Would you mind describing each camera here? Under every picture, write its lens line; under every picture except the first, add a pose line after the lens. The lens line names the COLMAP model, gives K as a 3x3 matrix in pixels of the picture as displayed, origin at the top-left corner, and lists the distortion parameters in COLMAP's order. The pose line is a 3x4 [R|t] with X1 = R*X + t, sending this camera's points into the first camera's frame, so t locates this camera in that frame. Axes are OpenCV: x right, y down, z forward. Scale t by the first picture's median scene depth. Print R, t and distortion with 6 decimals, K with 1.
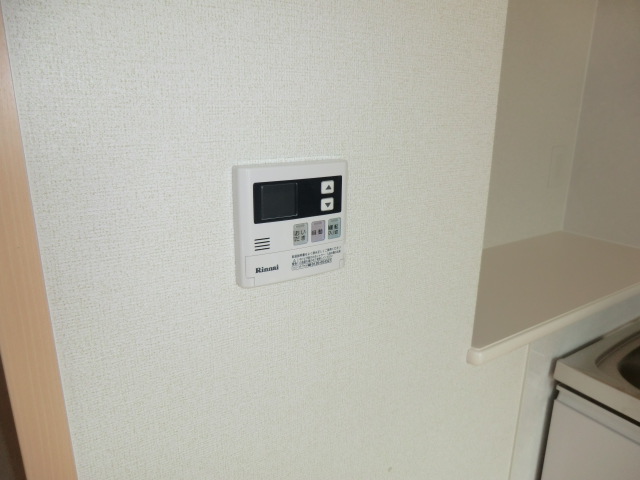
lens RADIAL K [[464.8, 0, 320.0], [0, 464.8, 240.0], [0, 0, 1]] dist [-0.098615, 0.128053]
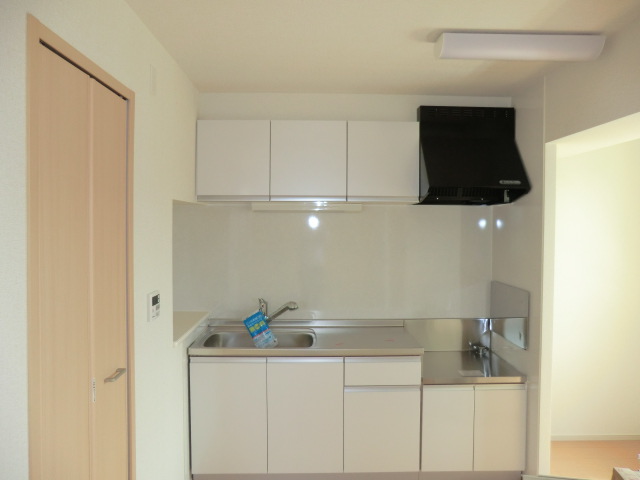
lens RADIAL K [[464.8, 0, 320.0], [0, 464.8, 240.0], [0, 0, 1]] dist [-0.098615, 0.128053]
pose [[0.527390, -0.030119, 0.849089, -2.802667], [0.227361, 0.967927, -0.106884, 0.176569], [-0.818637, 0.249419, 0.517323, -2.585987]]
